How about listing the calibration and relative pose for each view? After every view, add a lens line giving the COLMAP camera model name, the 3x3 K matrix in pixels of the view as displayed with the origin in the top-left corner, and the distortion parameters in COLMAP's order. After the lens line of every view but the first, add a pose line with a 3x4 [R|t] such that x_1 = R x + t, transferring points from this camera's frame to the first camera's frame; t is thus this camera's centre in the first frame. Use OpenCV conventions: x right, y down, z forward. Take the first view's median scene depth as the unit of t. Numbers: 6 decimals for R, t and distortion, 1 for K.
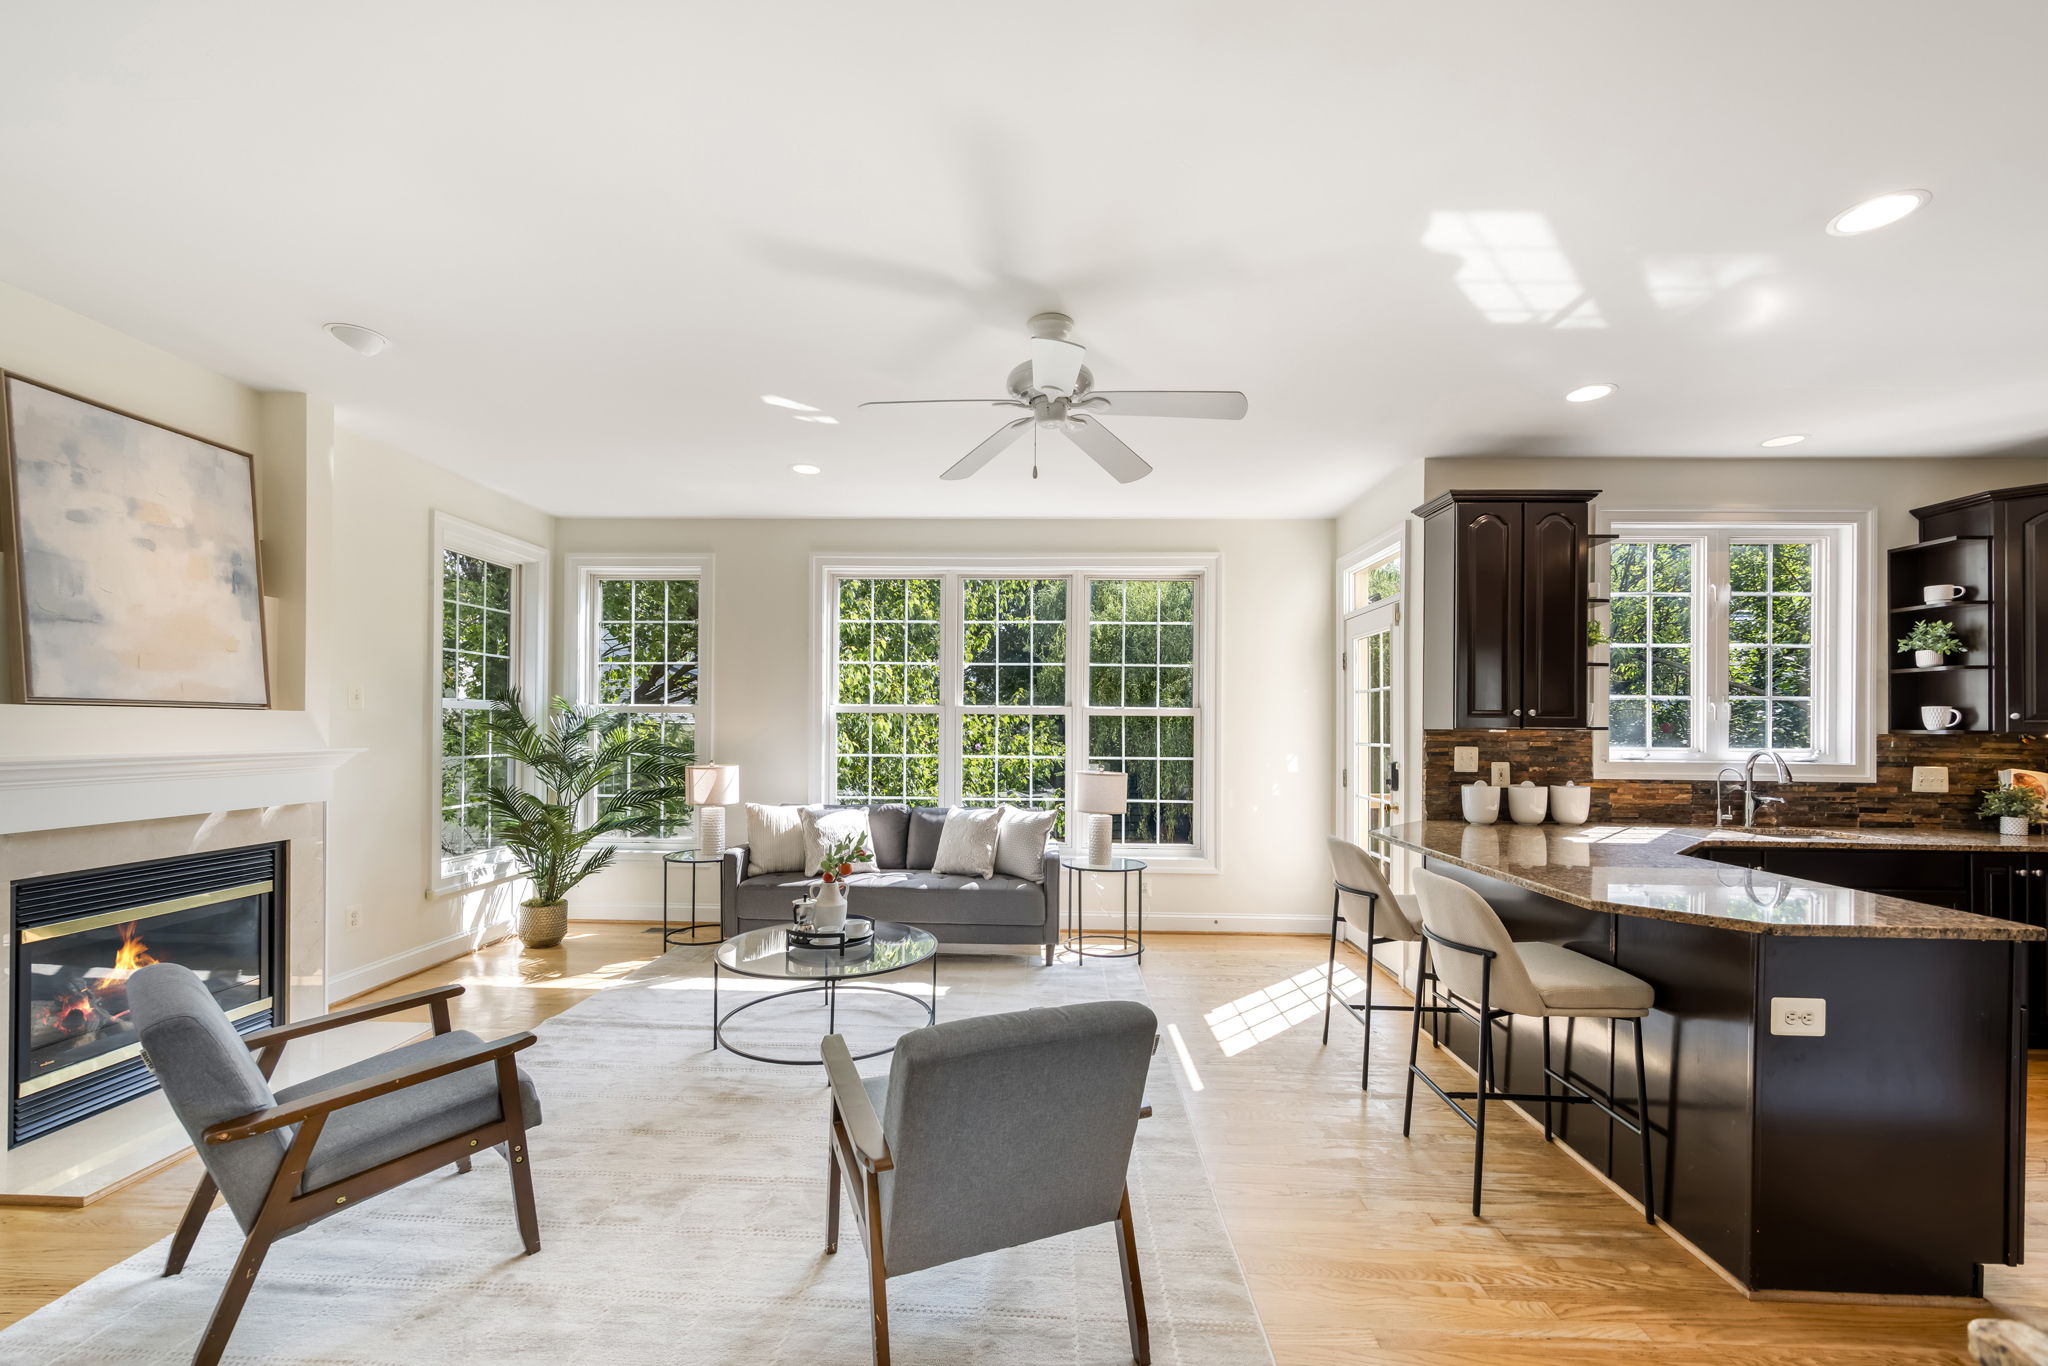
lens RADIAL K [[807.1, 0, 1016.2], [0, 807.1, 727.8], [0, 0, 1]] dist [-0.000247, -0.000111]
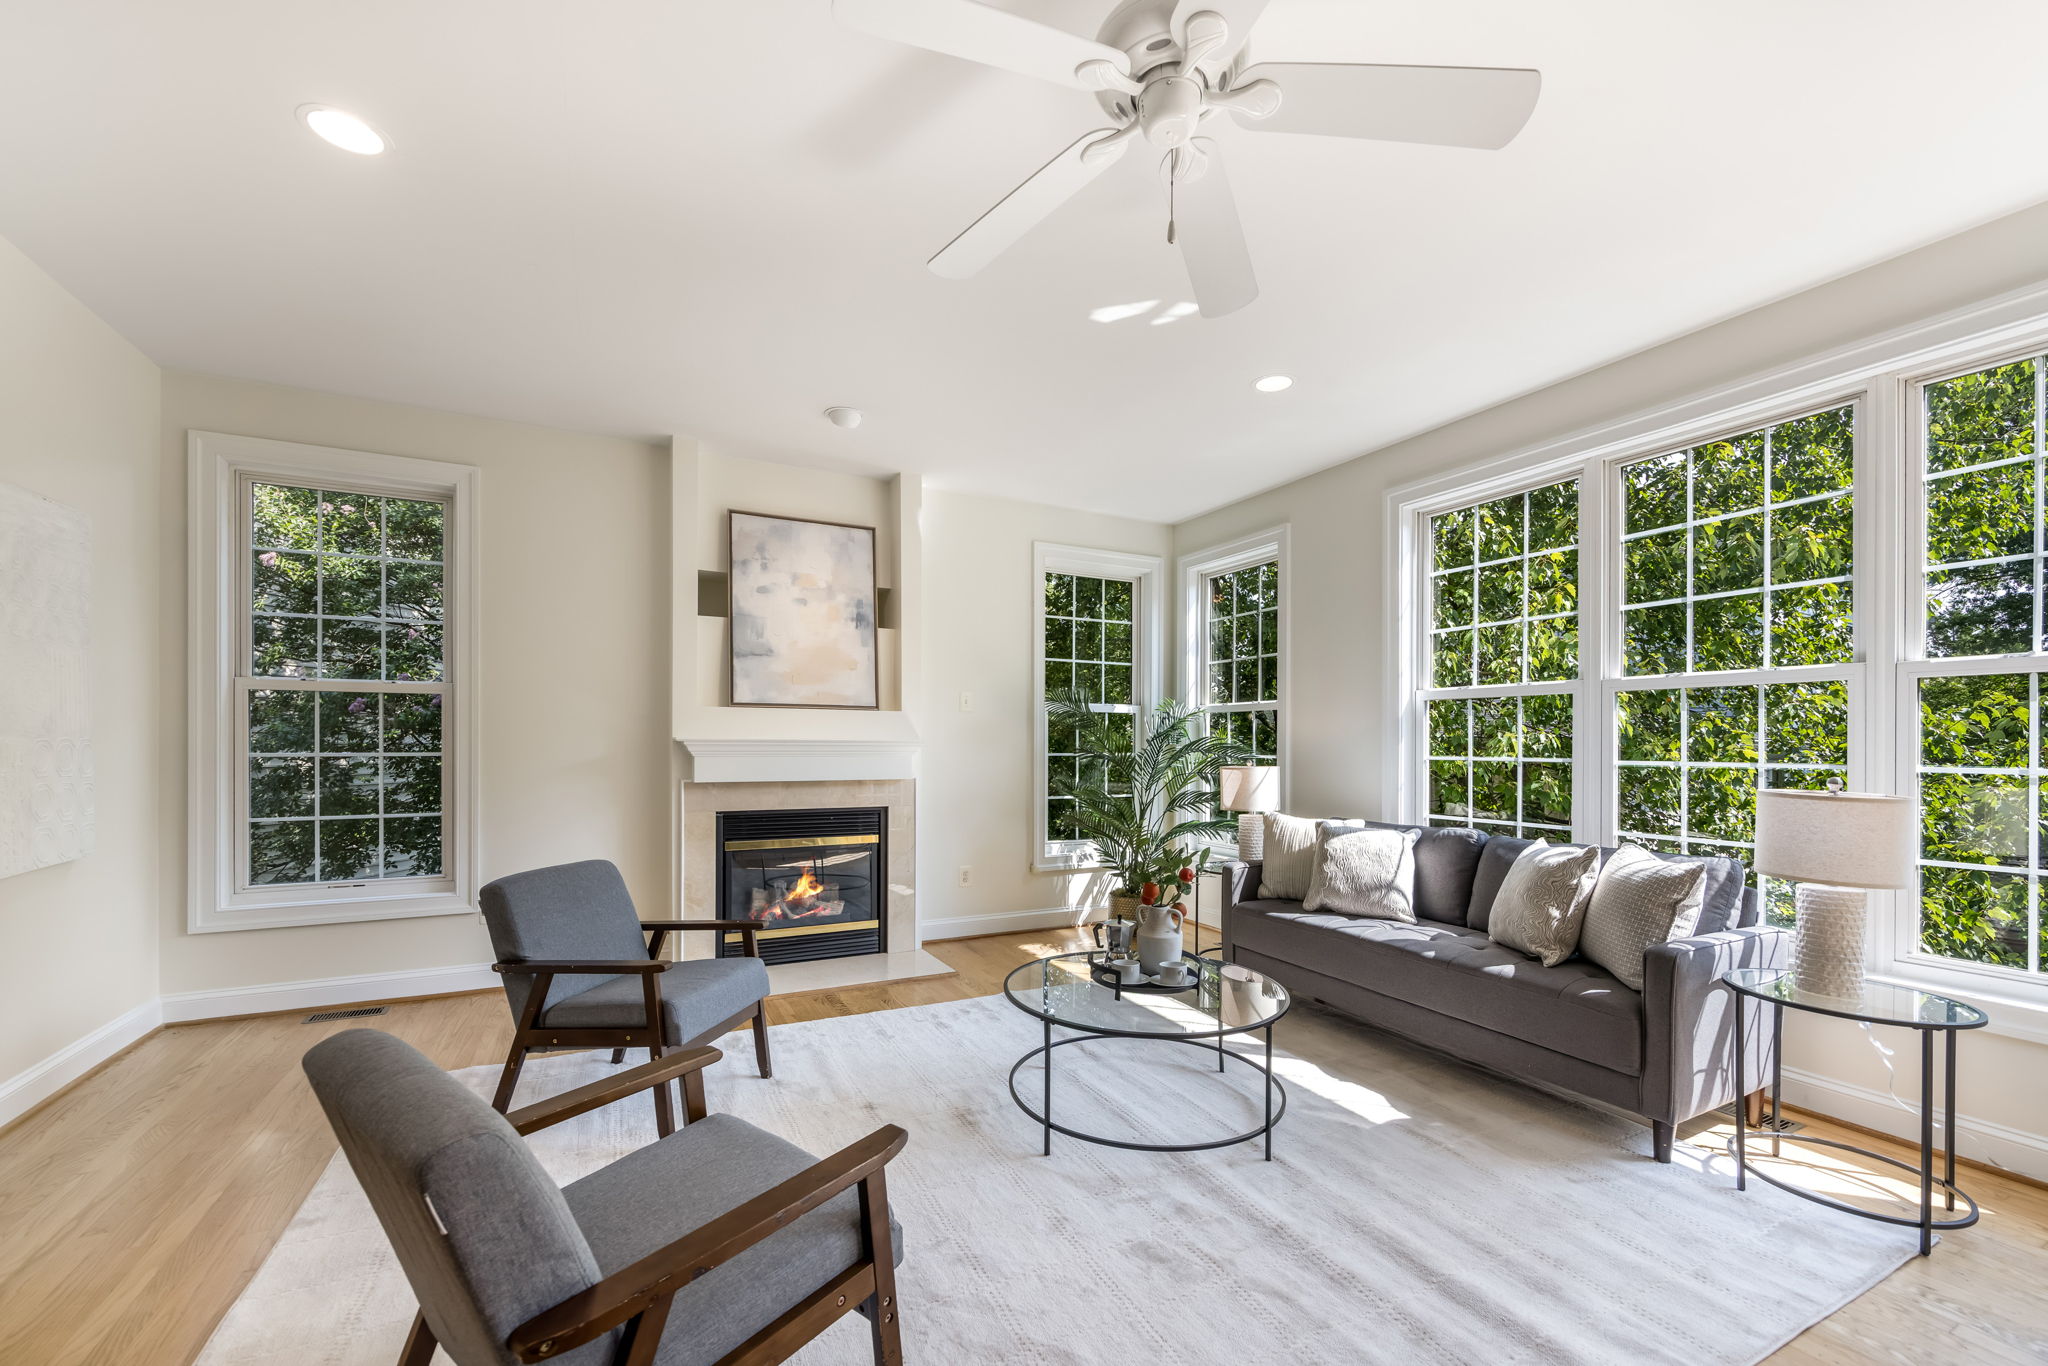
lens RADIAL K [[819.6, 0, 1026.7], [0, 819.6, 746.5], [0, 0, 1]] dist [0.000591, 0.000022]
pose [[0.488044, -0.003388, -0.872812, 0.342636], [-0.001262, 0.999989, -0.004587, 0.037280], [0.872818, 0.003340, 0.488035, 0.446006]]
